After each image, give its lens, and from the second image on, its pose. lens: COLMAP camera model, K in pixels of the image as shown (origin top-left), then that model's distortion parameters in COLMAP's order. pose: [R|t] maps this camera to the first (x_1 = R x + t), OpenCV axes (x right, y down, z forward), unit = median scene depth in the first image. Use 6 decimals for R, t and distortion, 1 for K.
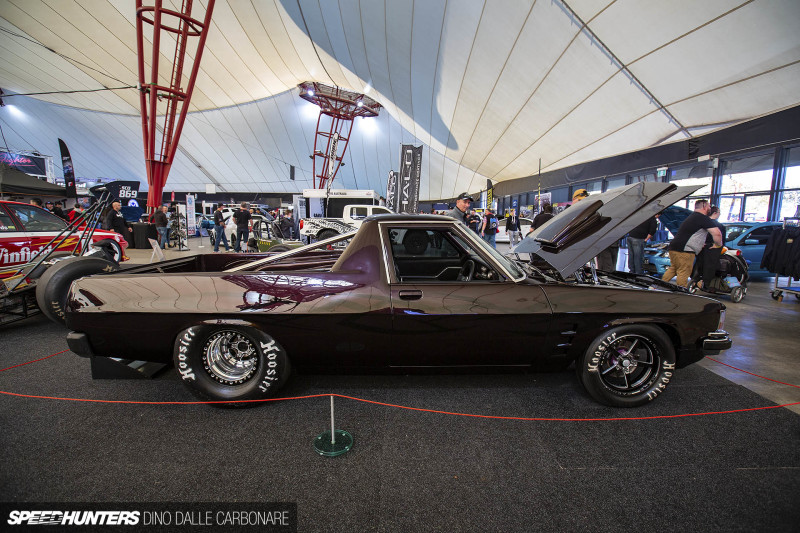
lens RADIAL K [[366.7, 0, 398.6], [0, 366.7, 264.1], [0, 0, 1]] dist [-0.030672, 0.006637]
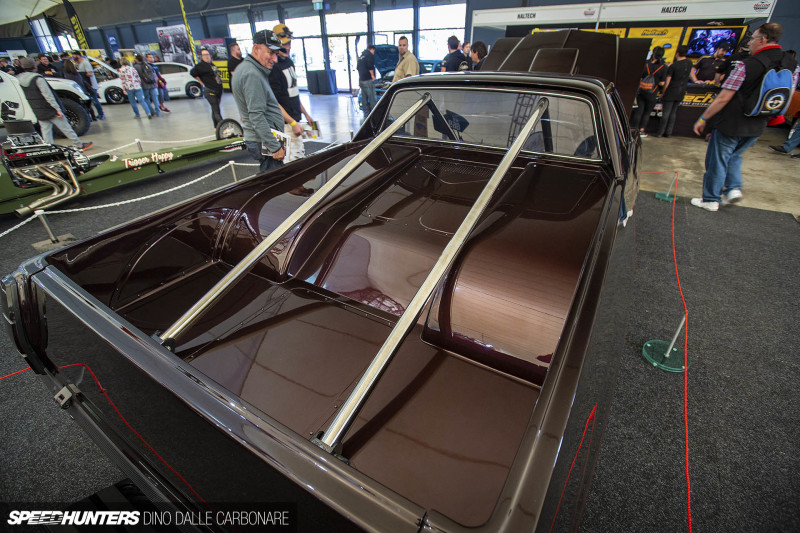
lens RADIAL K [[366.7, 0, 398.6], [0, 366.7, 267.6], [0, 0, 1]] dist [-0.030672, 0.006637]
pose [[0.532712, -0.442092, 0.721646, -0.204443], [0.124824, 0.884429, 0.449672, -0.038745], [-0.837041, -0.149467, 0.526329, 0.206414]]
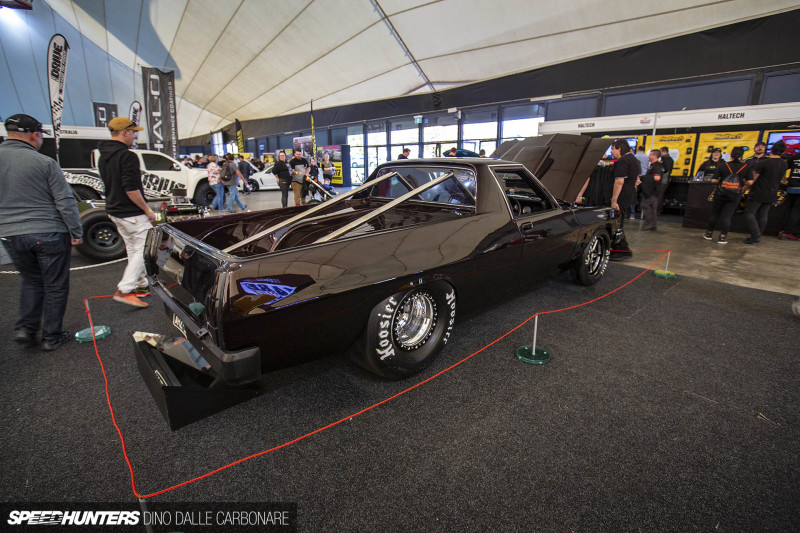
lens RADIAL K [[394.1, 0, 396.1], [0, 394.1, 264.7], [0, 0, 1]] dist [-0.034056, 0.005184]
pose [[0.752543, -0.182014, 0.632890, -0.234271], [0.100219, 0.981505, 0.163108, -0.009624], [-0.650872, -0.059318, 0.756866, 0.062787]]
